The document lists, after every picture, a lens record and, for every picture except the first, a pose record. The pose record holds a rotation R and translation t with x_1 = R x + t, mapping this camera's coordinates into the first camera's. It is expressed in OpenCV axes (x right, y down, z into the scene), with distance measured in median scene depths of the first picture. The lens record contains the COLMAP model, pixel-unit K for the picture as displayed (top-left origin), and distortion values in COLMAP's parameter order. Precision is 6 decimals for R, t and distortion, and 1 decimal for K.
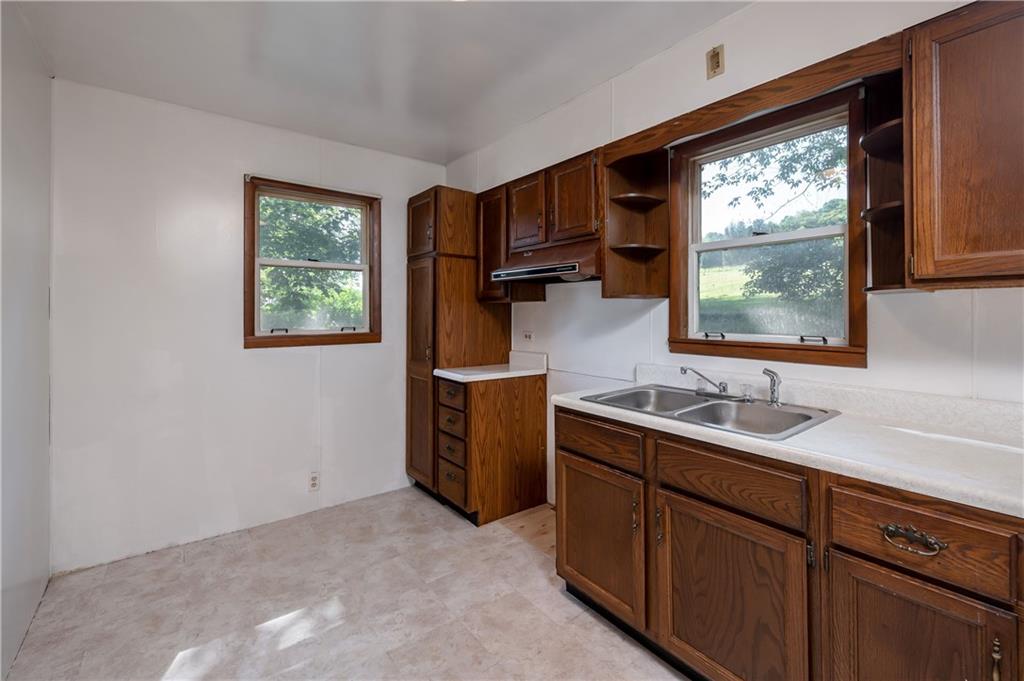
lens RADIAL K [[432.7, 0, 512.5], [0, 432.7, 310.9], [0, 0, 1]] dist [-0.000174, -0.000147]
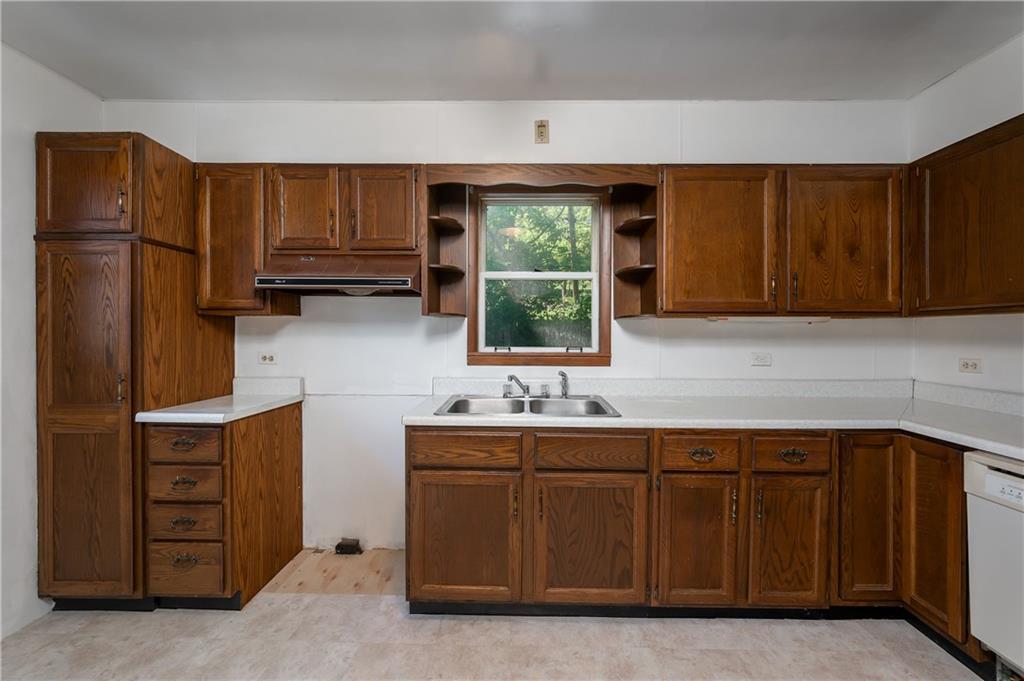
lens RADIAL K [[417.8, 0, 512.0], [0, 417.8, 340.5], [0, 0, 1]] dist [-0.001290, -0.000332]
pose [[0.639487, -0.007569, 0.768764, -0.342570], [-0.009375, 0.999800, 0.017642, 0.009213], [-0.768745, -0.018489, 0.639289, 0.178829]]
